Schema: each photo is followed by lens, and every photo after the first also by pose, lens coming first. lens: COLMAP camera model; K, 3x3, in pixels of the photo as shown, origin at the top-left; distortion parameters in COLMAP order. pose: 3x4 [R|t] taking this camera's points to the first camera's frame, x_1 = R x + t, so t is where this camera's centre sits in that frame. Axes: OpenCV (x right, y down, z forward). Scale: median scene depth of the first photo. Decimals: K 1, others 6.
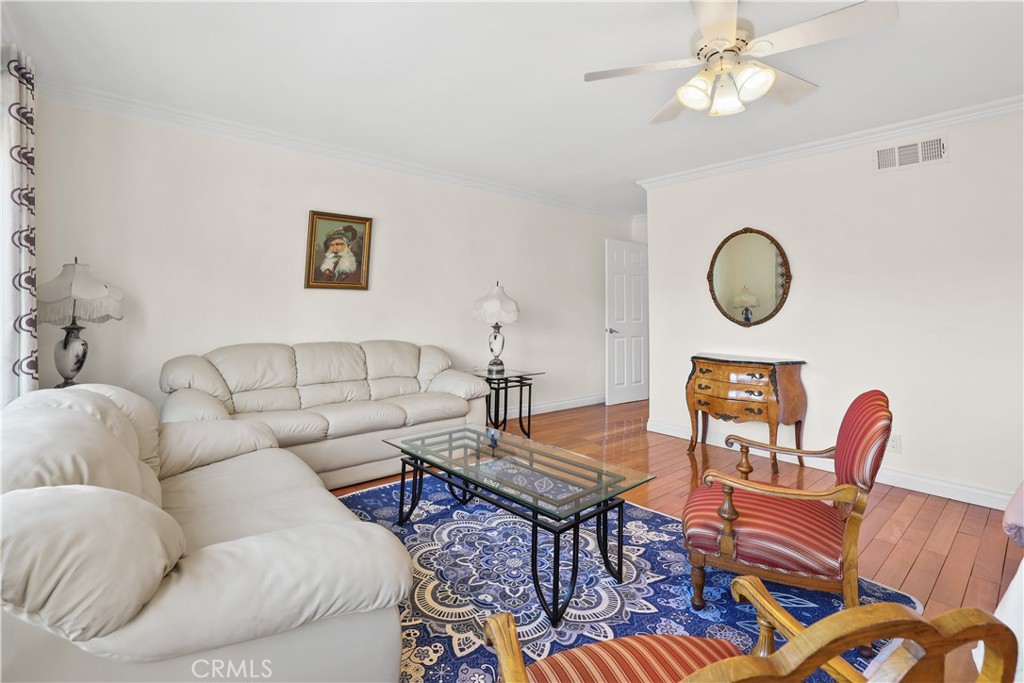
lens RADIAL K [[468.7, 0, 513.9], [0, 468.7, 270.8], [0, 0, 1]] dist [-0.041142, 0.013990]
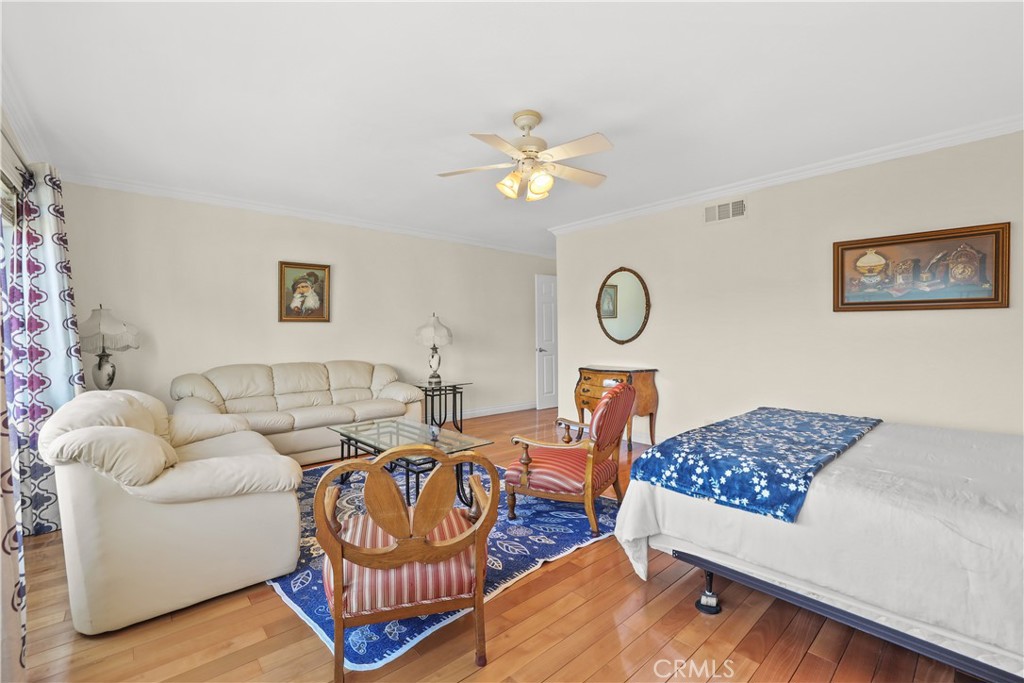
lens RADIAL K [[445.1, 0, 517.6], [0, 445.1, 333.7], [0, 0, 1]] dist [-0.043198, 0.016255]
pose [[0.999747, -0.021028, 0.008020, 0.225036], [0.020296, 0.996384, 0.082501, -0.018652], [-0.009726, -0.082318, 0.996559, -0.254520]]
